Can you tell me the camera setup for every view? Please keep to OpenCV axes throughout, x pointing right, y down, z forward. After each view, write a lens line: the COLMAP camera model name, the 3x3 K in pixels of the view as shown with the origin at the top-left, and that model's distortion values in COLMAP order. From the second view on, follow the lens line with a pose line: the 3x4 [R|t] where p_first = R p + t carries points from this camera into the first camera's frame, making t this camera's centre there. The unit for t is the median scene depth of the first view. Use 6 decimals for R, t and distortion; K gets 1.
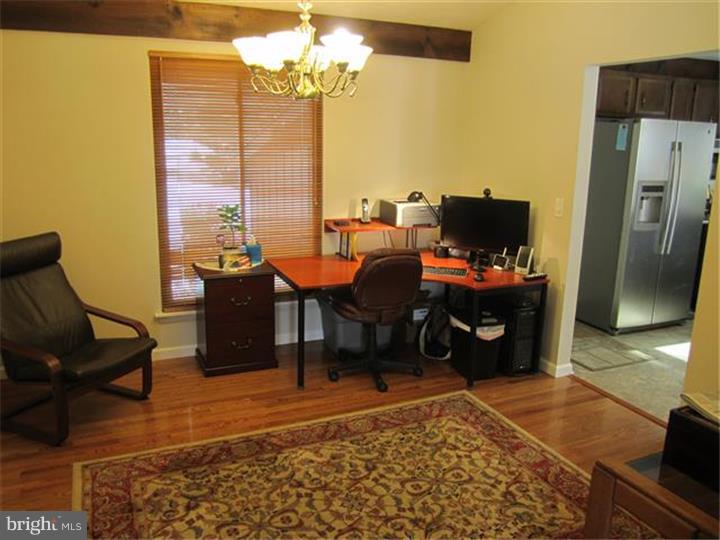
lens RADIAL K [[589.0, 0, 360.0], [0, 589.0, 270.0], [0, 0, 1]] dist [-0.077106, 0.073237]
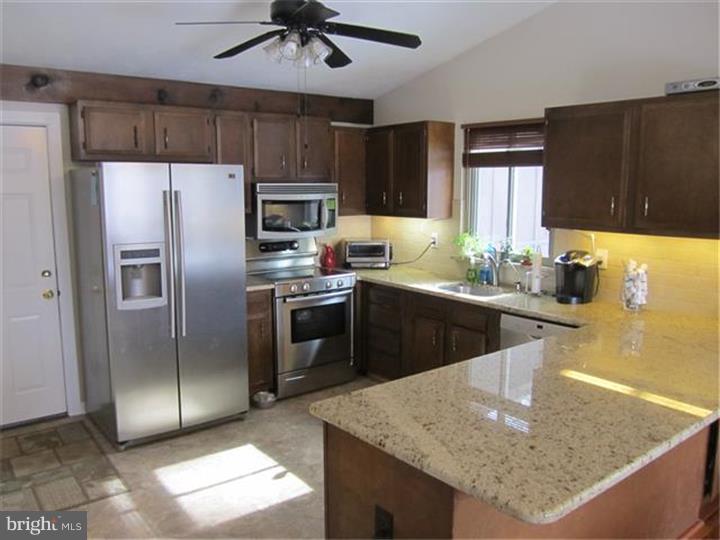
lens RADIAL K [[589.0, 0, 360.0], [0, 589.0, 270.0], [0, 0, 1]] dist [-0.077106, 0.073237]
pose [[0.970632, -0.056778, 0.233772, 0.584945], [0.074868, 0.994786, -0.069247, -0.043777], [-0.228621, 0.084715, 0.969822, 0.196748]]
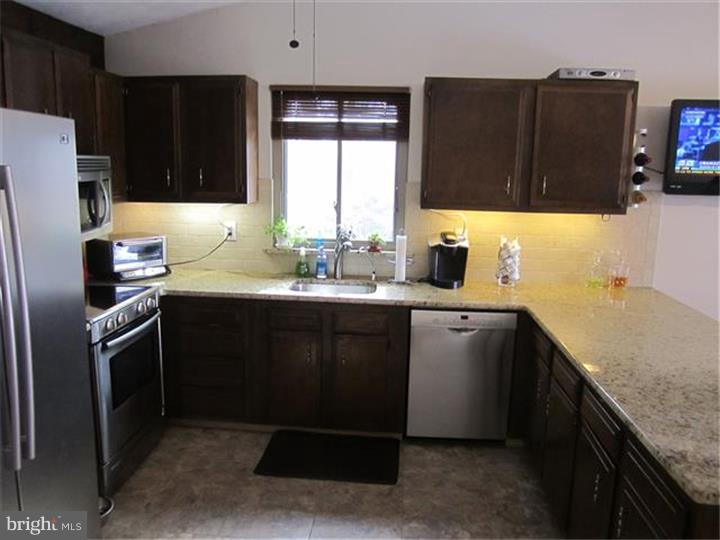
lens RADIAL K [[589.0, 0, 360.0], [0, 589.0, 270.0], [0, 0, 1]] dist [-0.077106, 0.073237]
pose [[0.488877, -0.167474, 0.856126, 0.336223], [0.187808, 0.978591, 0.084186, -0.141426], [-0.851897, 0.119630, 0.509864, 0.615649]]
